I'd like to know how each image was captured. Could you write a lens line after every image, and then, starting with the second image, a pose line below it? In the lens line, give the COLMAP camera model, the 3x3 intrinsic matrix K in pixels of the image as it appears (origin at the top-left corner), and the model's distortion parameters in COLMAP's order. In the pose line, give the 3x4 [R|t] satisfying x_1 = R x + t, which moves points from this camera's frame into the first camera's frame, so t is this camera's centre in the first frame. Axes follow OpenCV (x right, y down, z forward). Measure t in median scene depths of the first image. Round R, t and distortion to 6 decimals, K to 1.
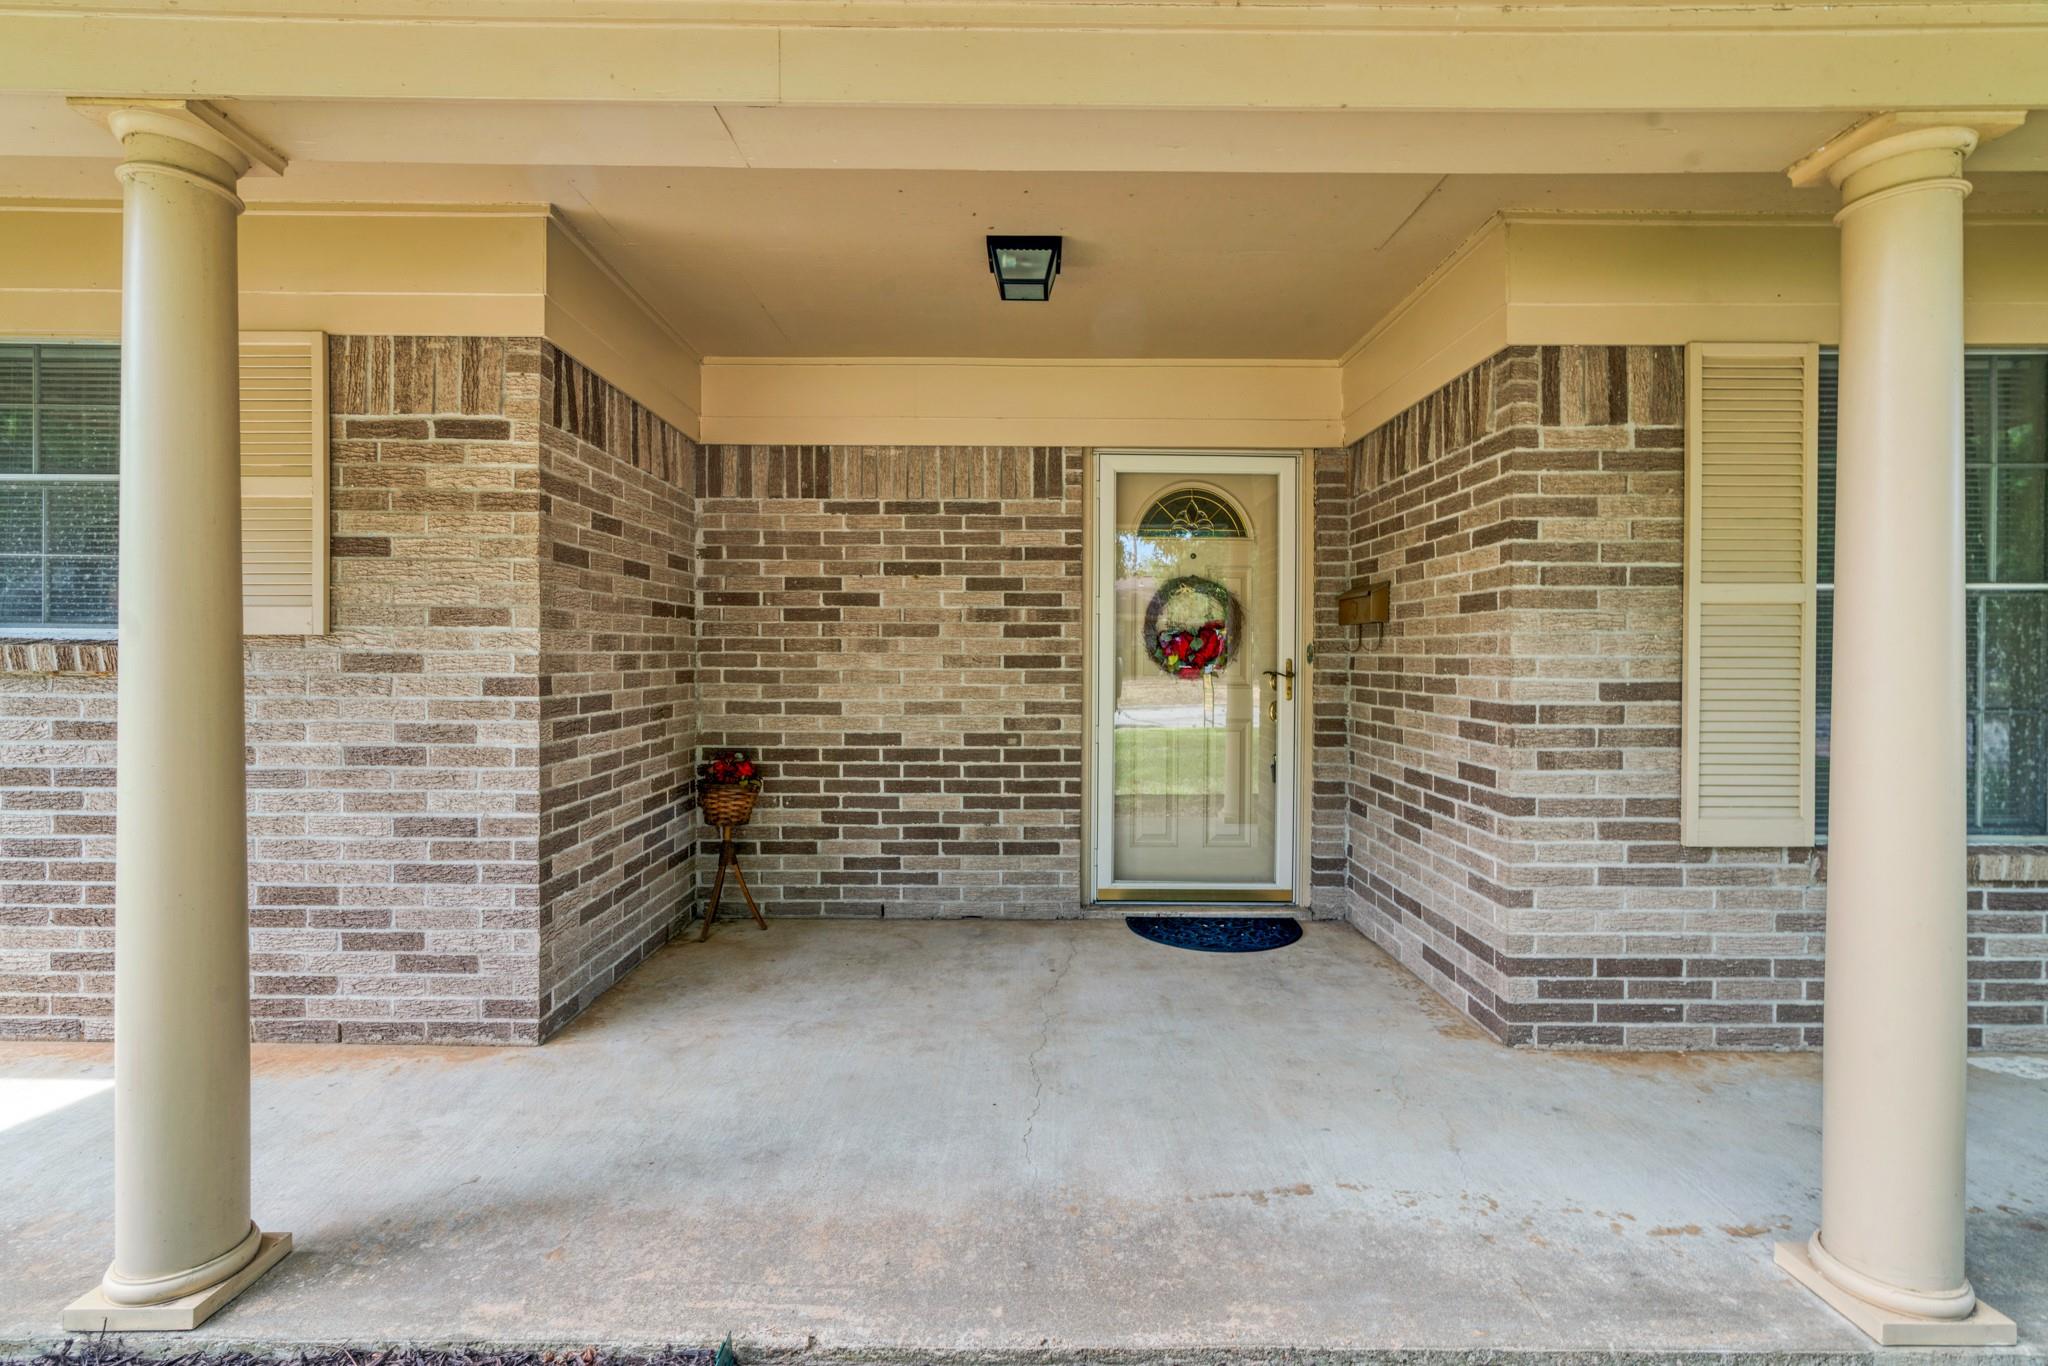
lens RADIAL K [[925.1, 0, 1013.6], [0, 925.1, 669.7], [0, 0, 1]] dist [-0.005145, 0.000923]
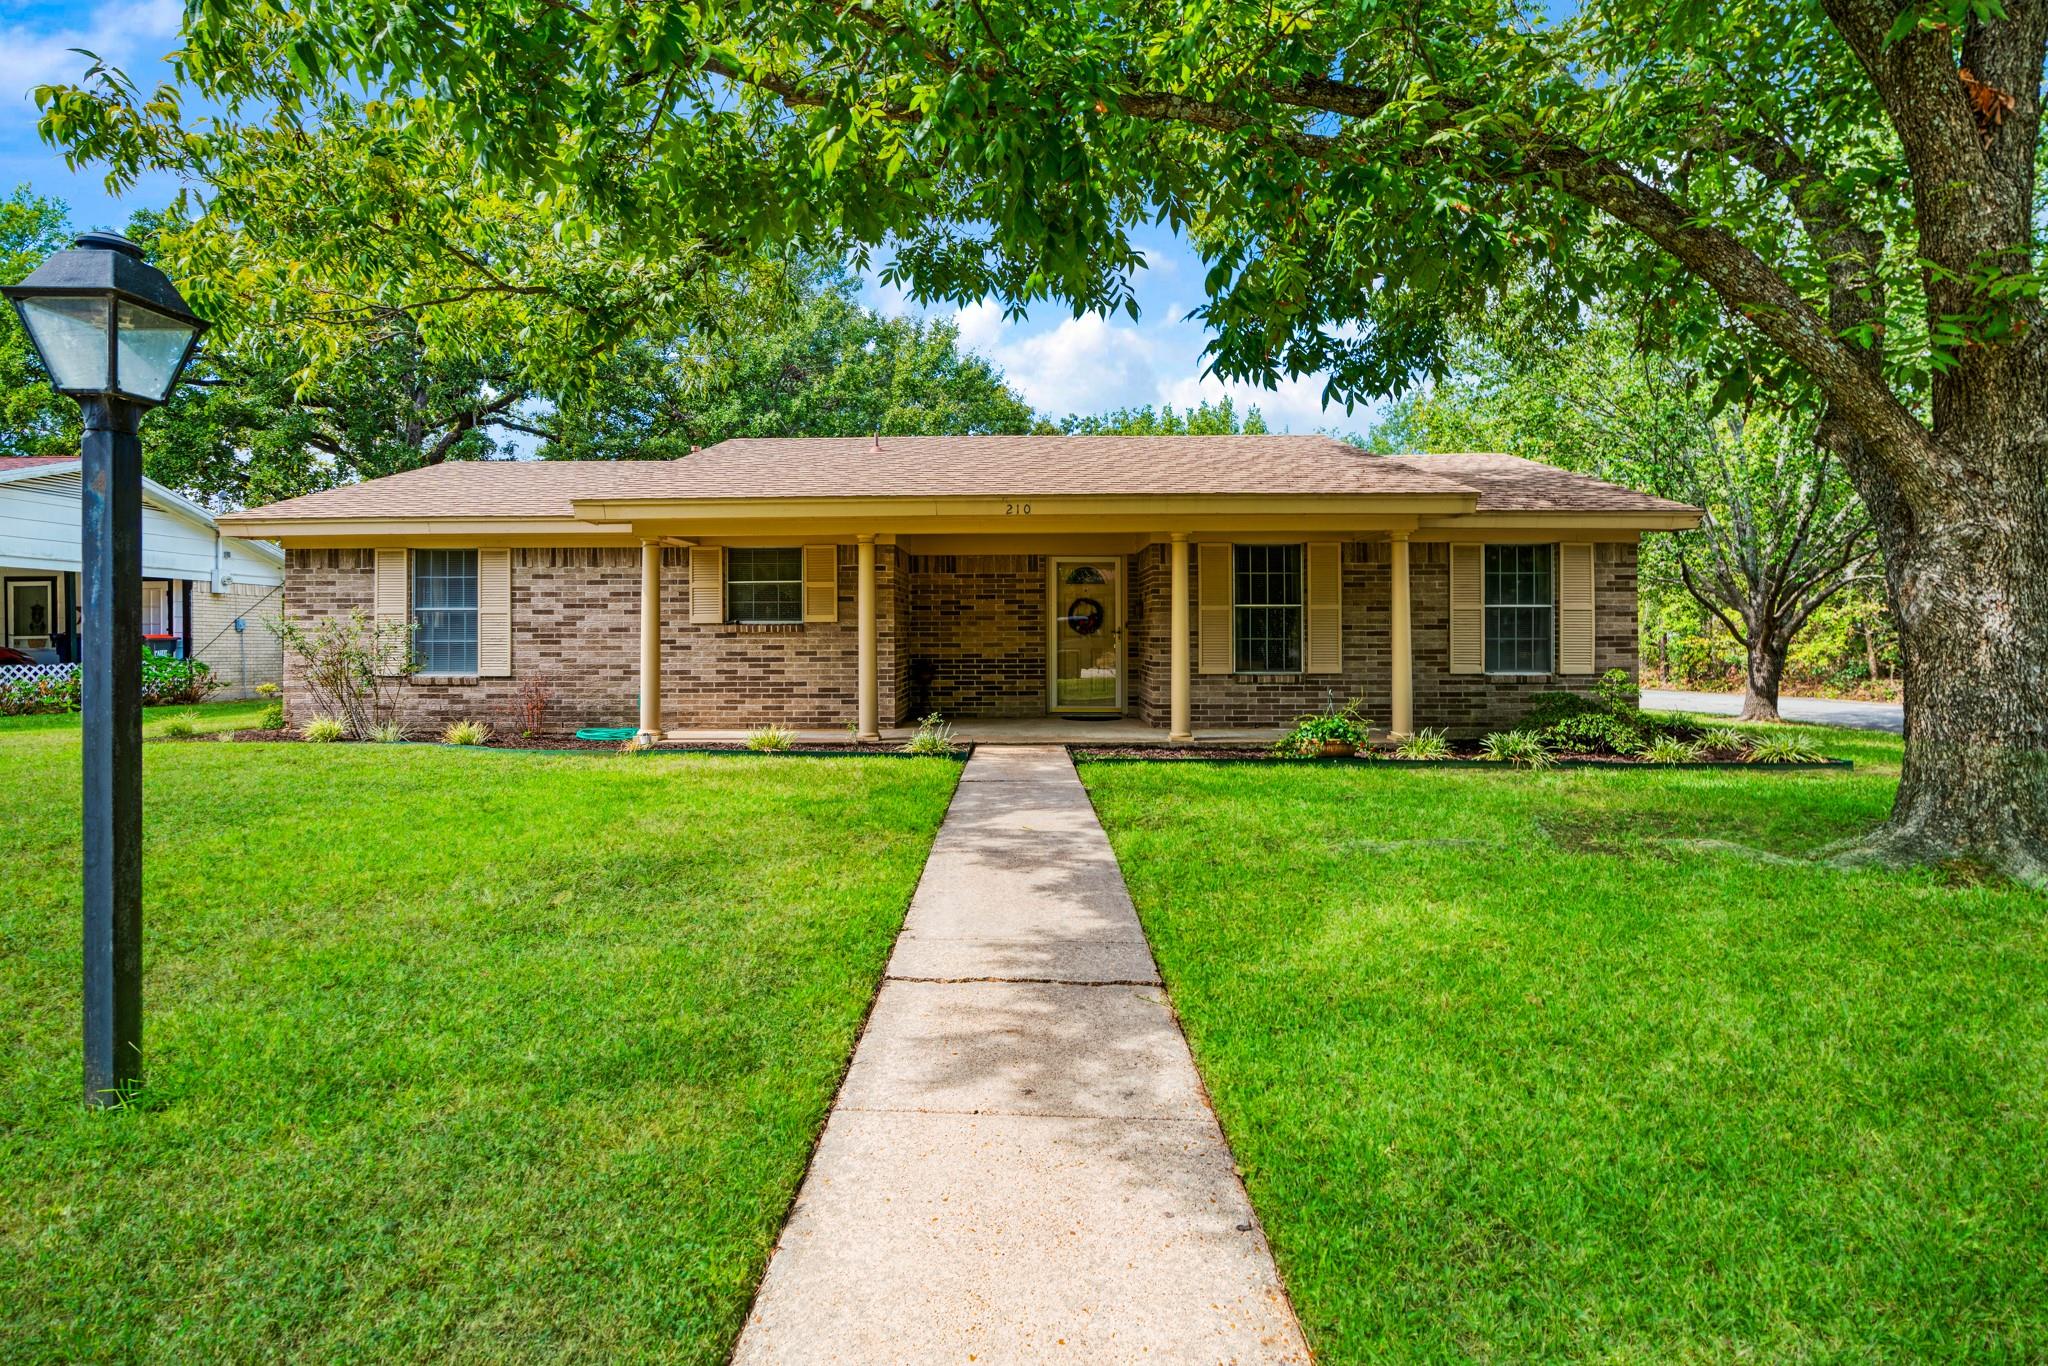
lens RADIAL K [[925.1, 0, 1021.1], [0, 925.1, 635.7], [0, 0, 1]] dist [-0.005145, 0.000923]
pose [[0.999235, -0.006374, -0.038584, 0.114228], [0.005937, 0.999917, -0.011439, 0.047038], [0.038654, 0.011201, 0.999190, -1.923634]]
